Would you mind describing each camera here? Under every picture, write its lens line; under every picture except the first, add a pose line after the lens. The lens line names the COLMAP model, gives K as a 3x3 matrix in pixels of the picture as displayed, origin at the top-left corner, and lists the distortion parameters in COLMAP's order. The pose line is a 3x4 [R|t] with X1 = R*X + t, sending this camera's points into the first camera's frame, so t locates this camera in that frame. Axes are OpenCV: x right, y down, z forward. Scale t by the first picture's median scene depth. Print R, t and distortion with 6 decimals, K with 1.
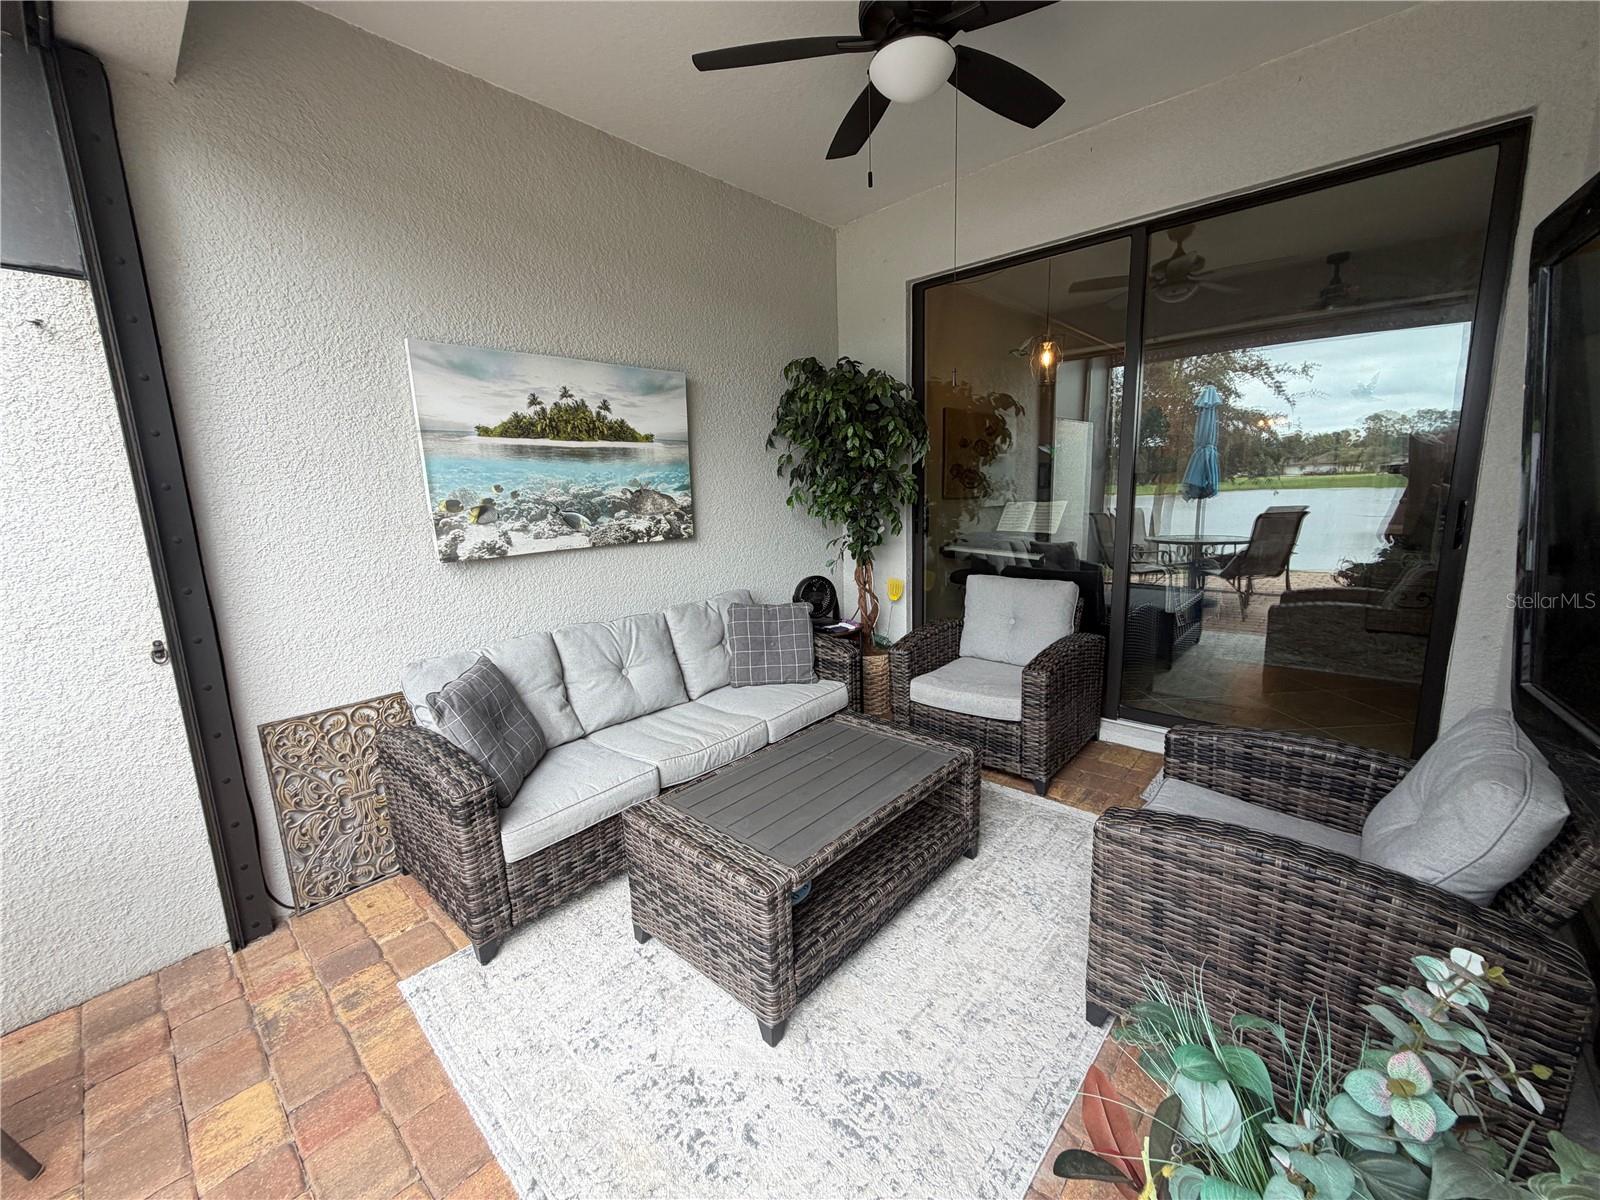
lens RADIAL K [[636.9, 0, 798.8], [0, 636.9, 598.5], [0, 0, 1]] dist [0.000320, 0.000276]
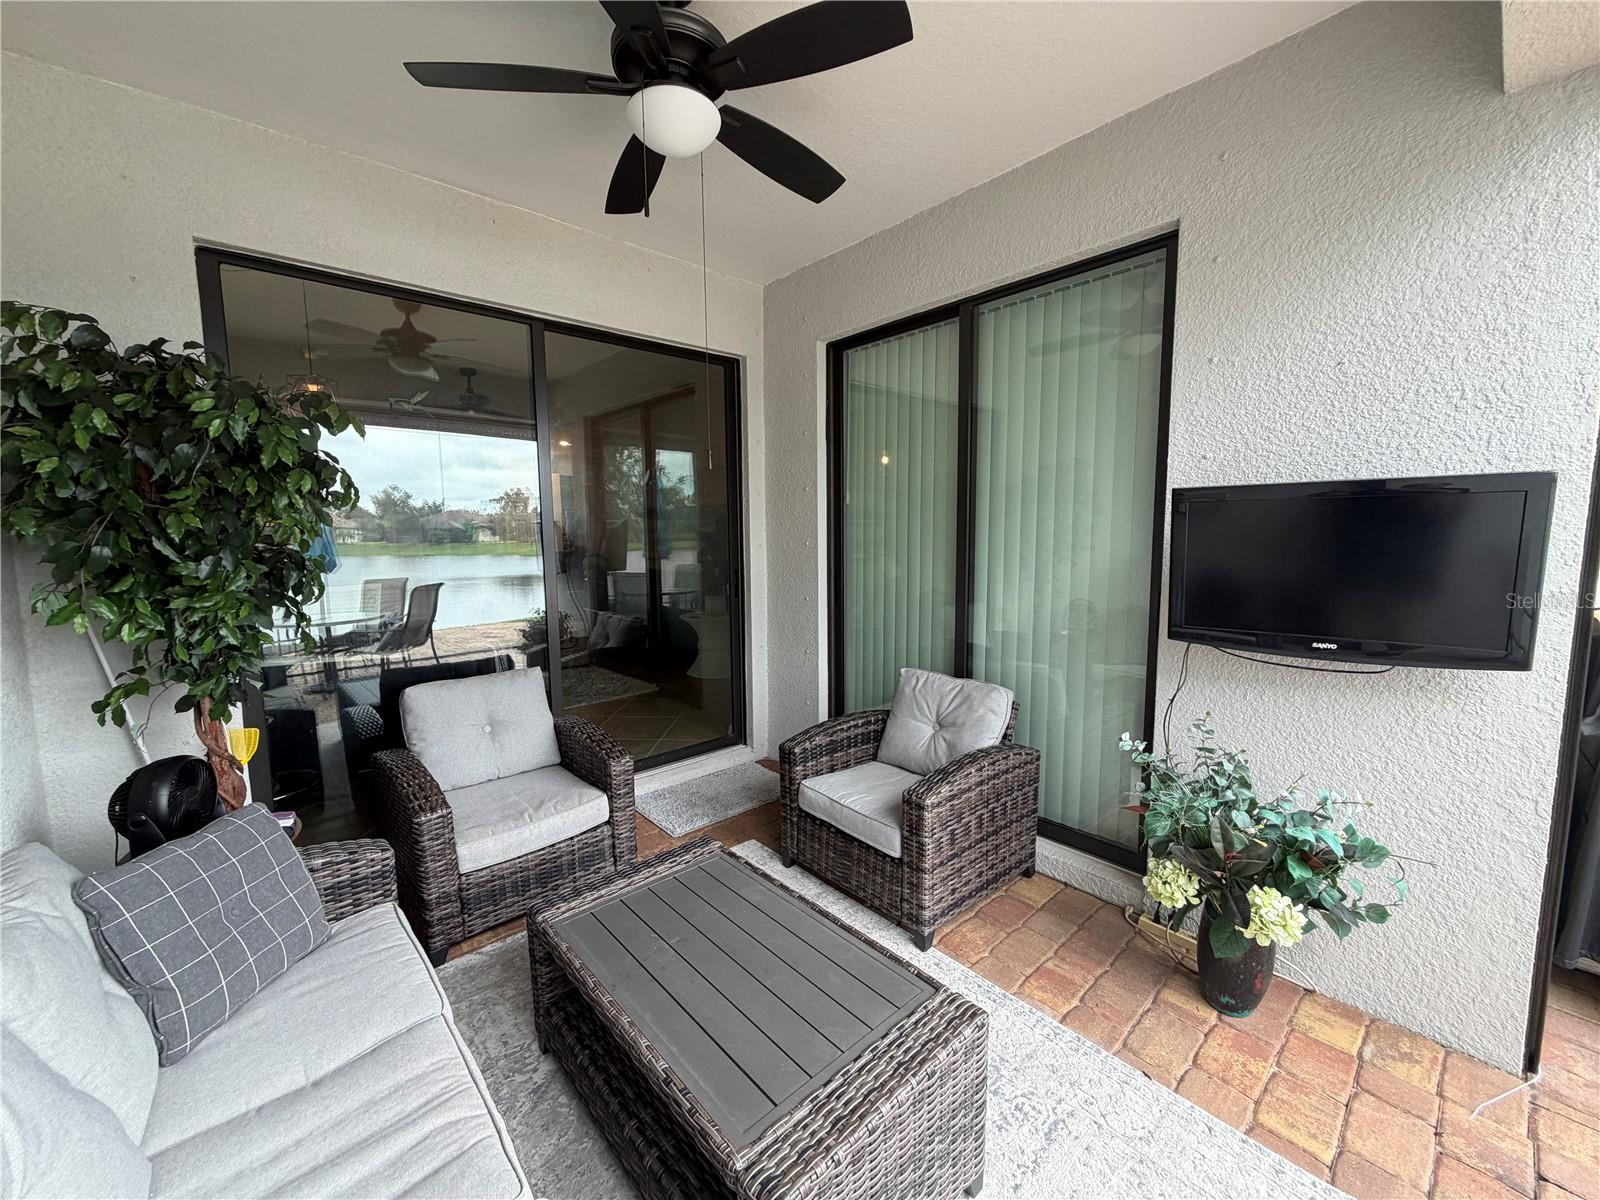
lens RADIAL K [[636.9, 0, 794.6], [0, 636.9, 596.9], [0, 0, 1]] dist [0.000320, 0.000276]
pose [[0.105852, -0.071802, 0.991786, -0.487075], [0.181583, 0.982015, 0.051715, -0.115254], [-0.977662, 0.174617, 0.116986, 0.542048]]
